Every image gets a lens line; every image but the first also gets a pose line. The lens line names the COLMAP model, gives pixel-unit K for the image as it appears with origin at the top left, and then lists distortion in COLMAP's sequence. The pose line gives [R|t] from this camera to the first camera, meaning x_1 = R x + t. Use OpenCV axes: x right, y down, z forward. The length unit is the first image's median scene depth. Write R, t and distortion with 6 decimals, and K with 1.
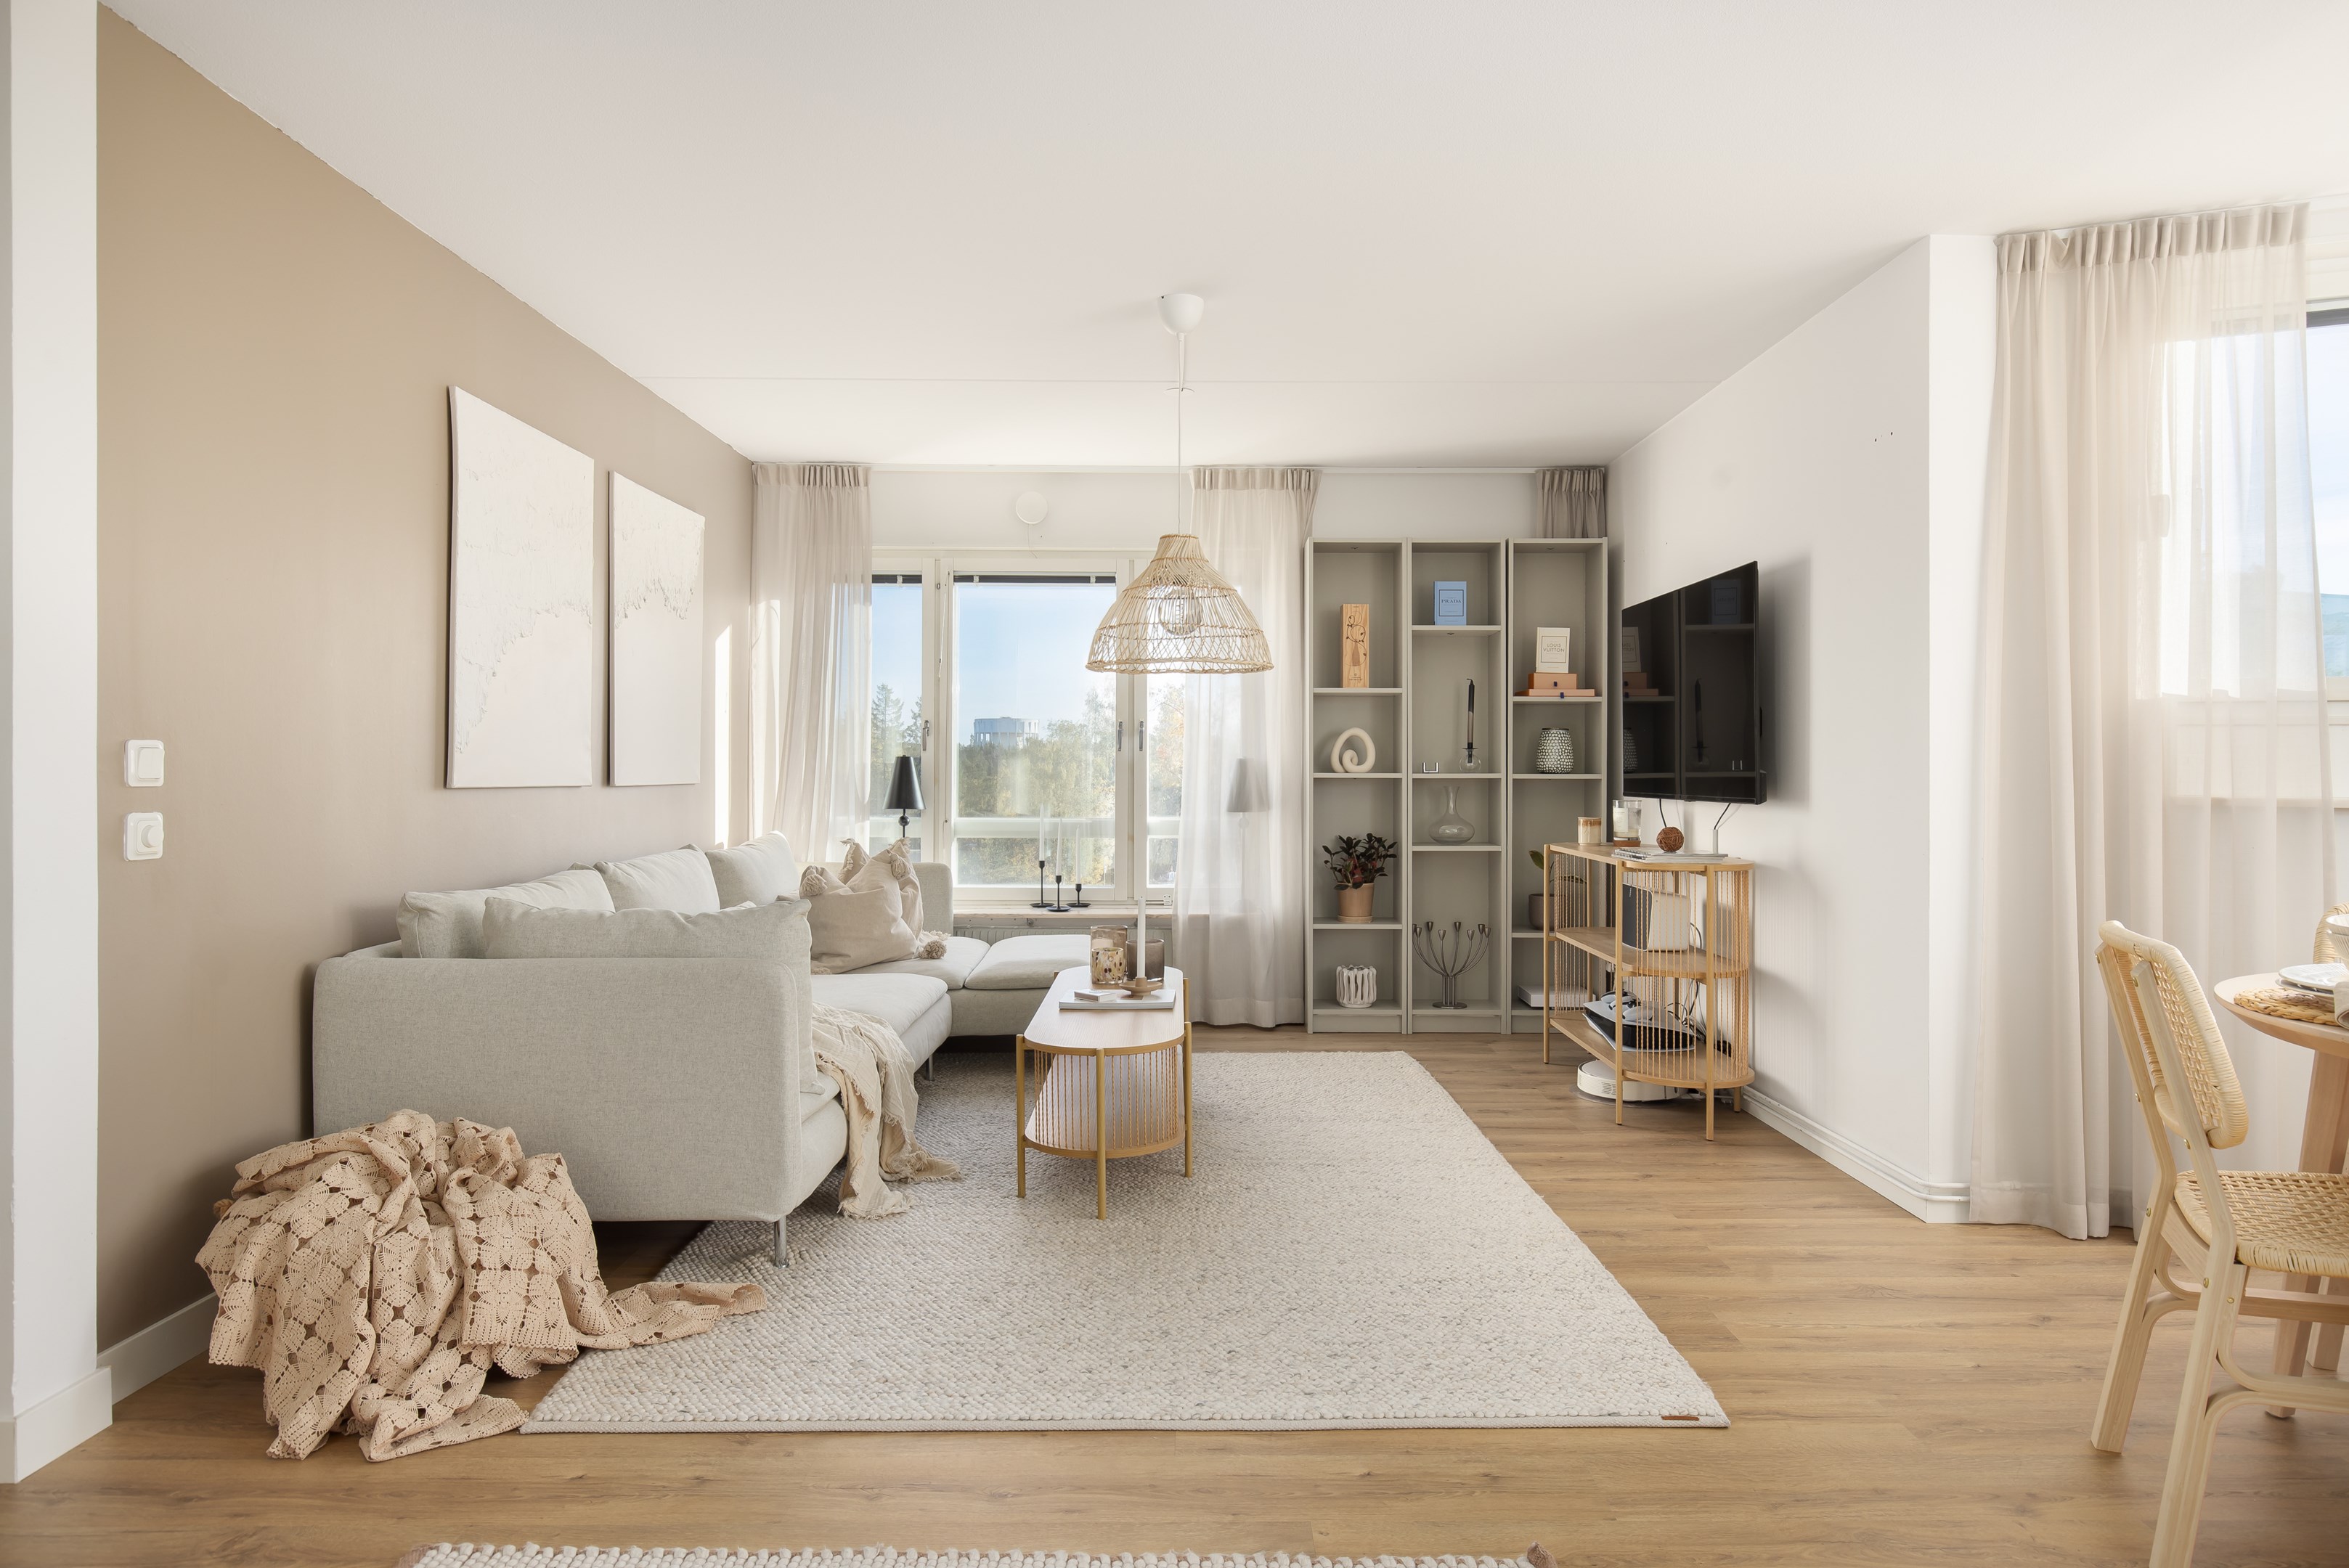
lens RADIAL K [[1398.7, 0, 1172.5], [0, 1398.7, 762.4], [0, 0, 1]] dist [0.003970, 0.001012]
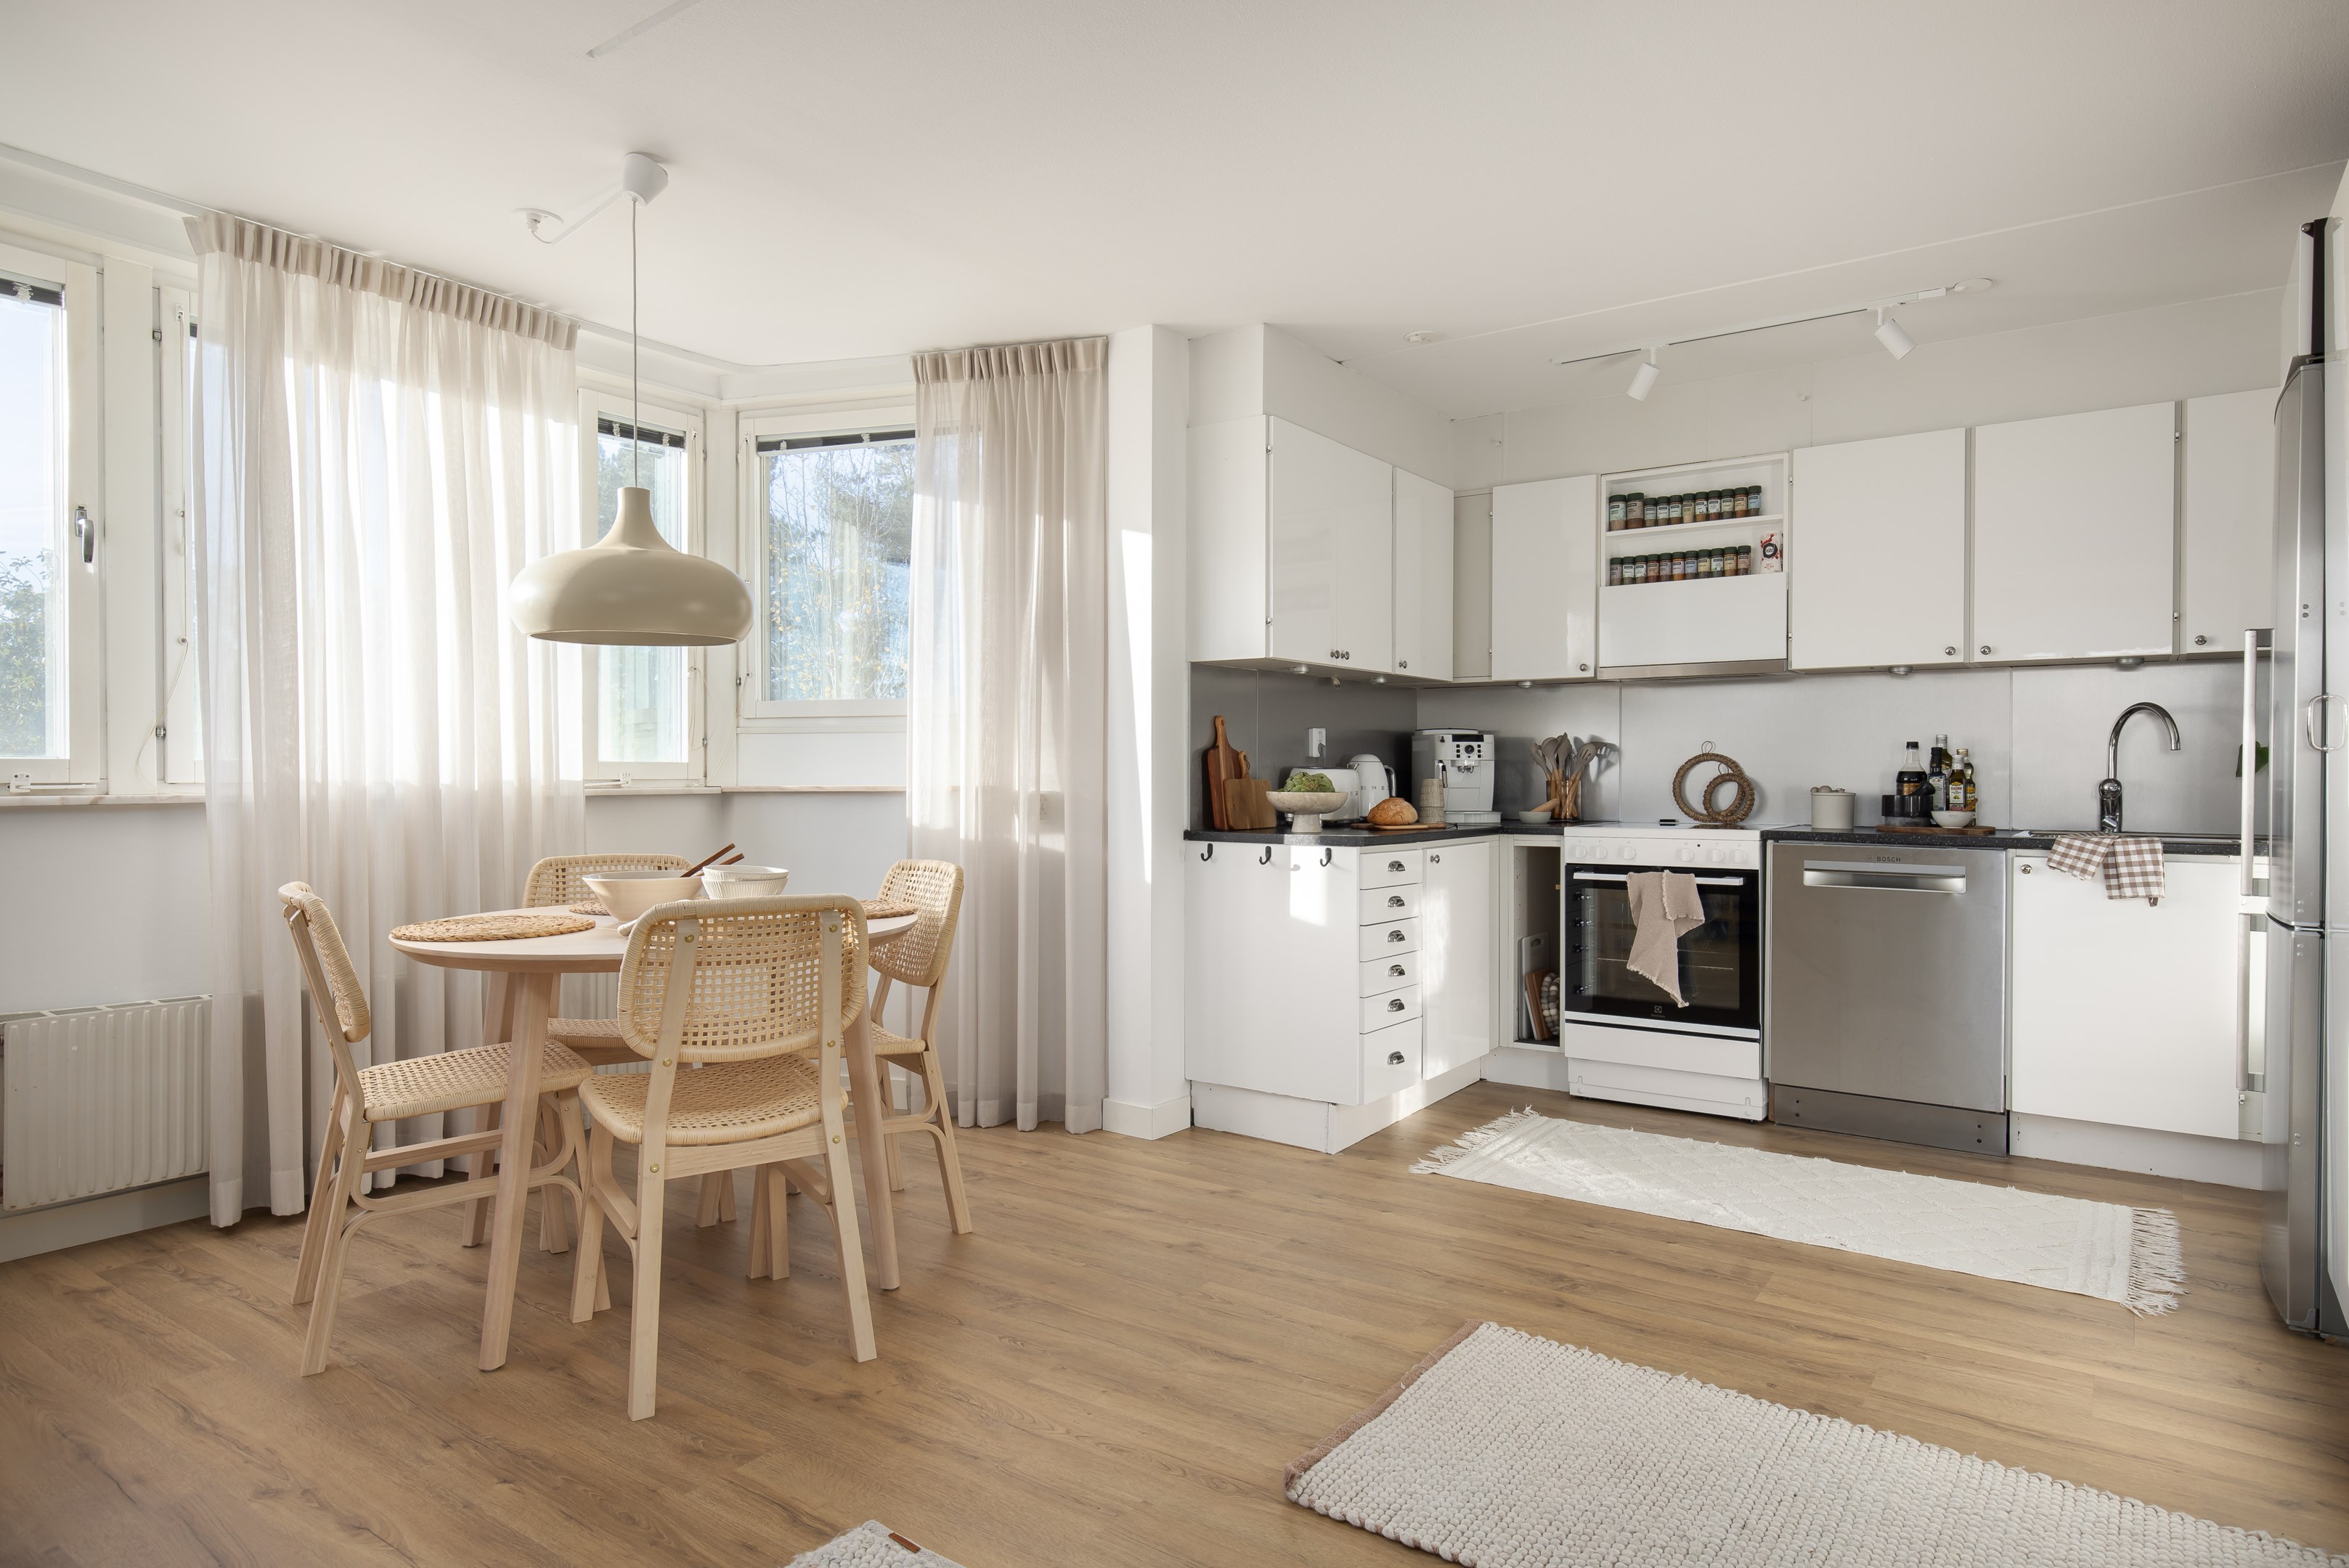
lens RADIAL K [[1332.9, 0, 1178.3], [0, 1332.9, 793.9], [0, 0, 1]] dist [0.012354, -0.000822]
pose [[-0.821825, -0.014854, 0.569547, -0.153798], [-0.005621, 0.999823, 0.017966, 0.004795], [-0.569713, 0.011564, -0.821763, 1.092300]]
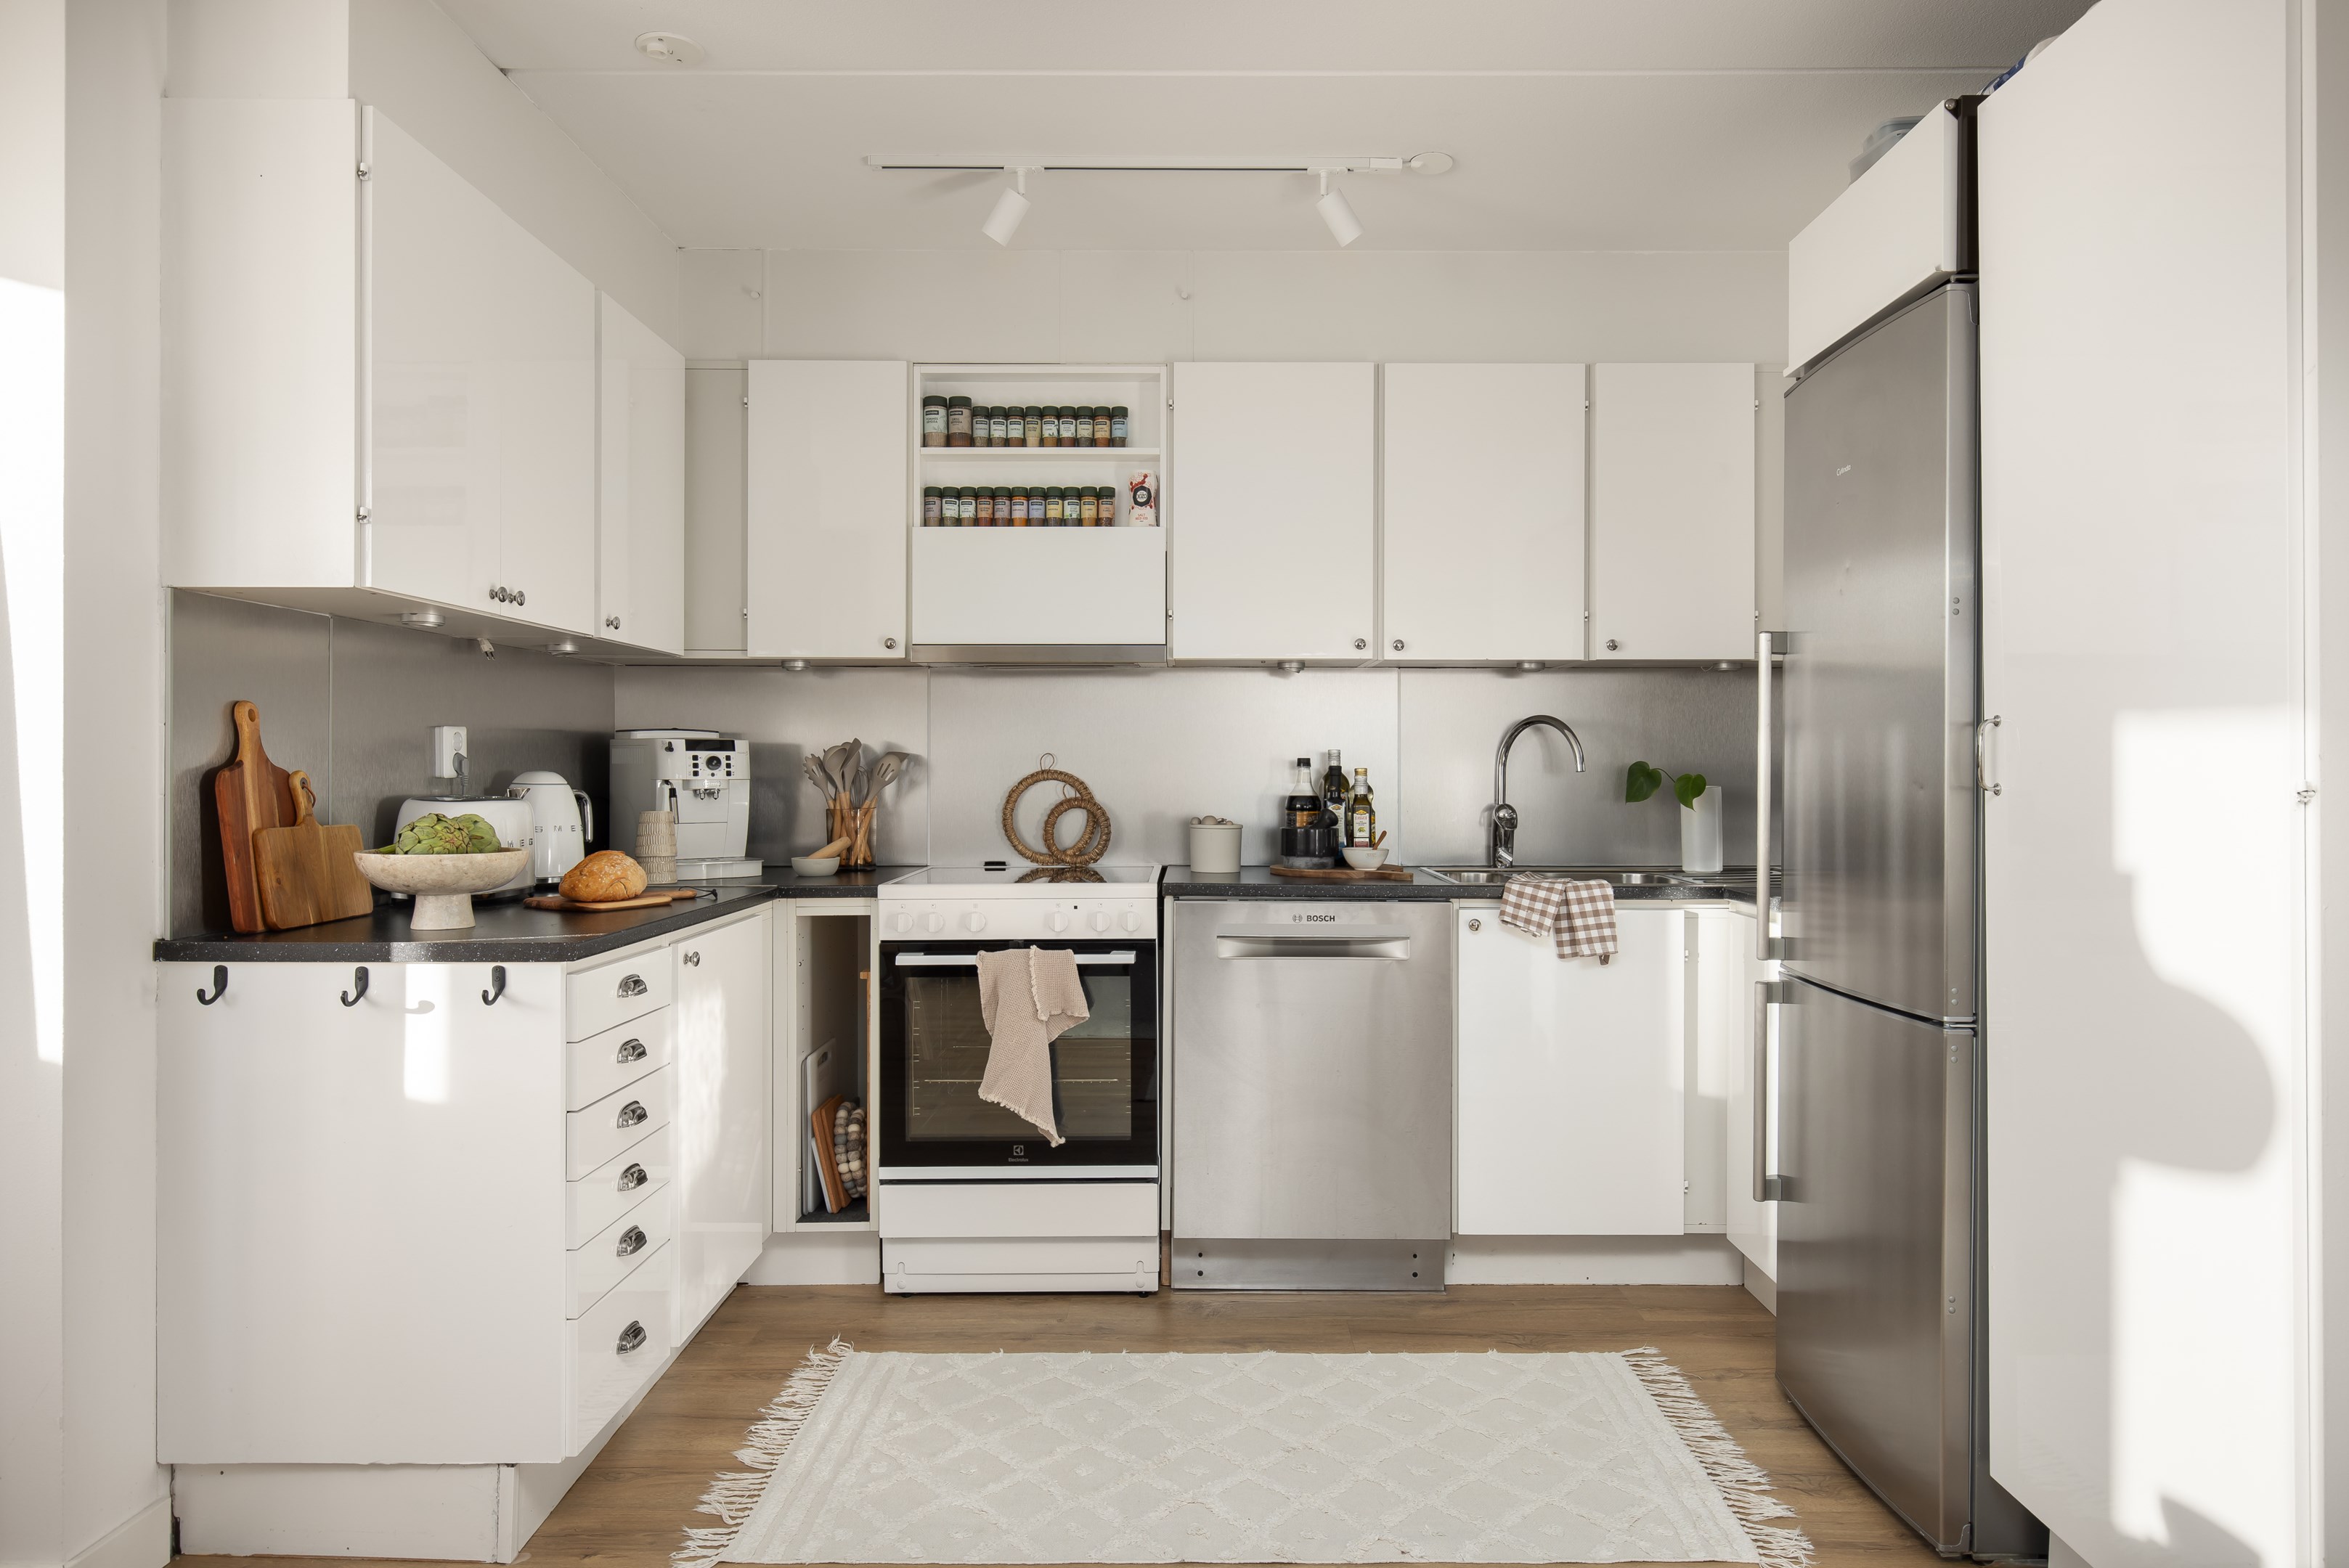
lens RADIAL K [[1423.1, 0, 1187.9], [0, 1423.1, 764.6], [0, 0, 1]] dist [-0.001472, -0.000203]
pose [[-0.999948, -0.005664, -0.008495, 0.093891], [-0.005639, 0.999980, -0.002922, -0.017337], [0.008511, -0.002874, -0.999960, 0.707517]]
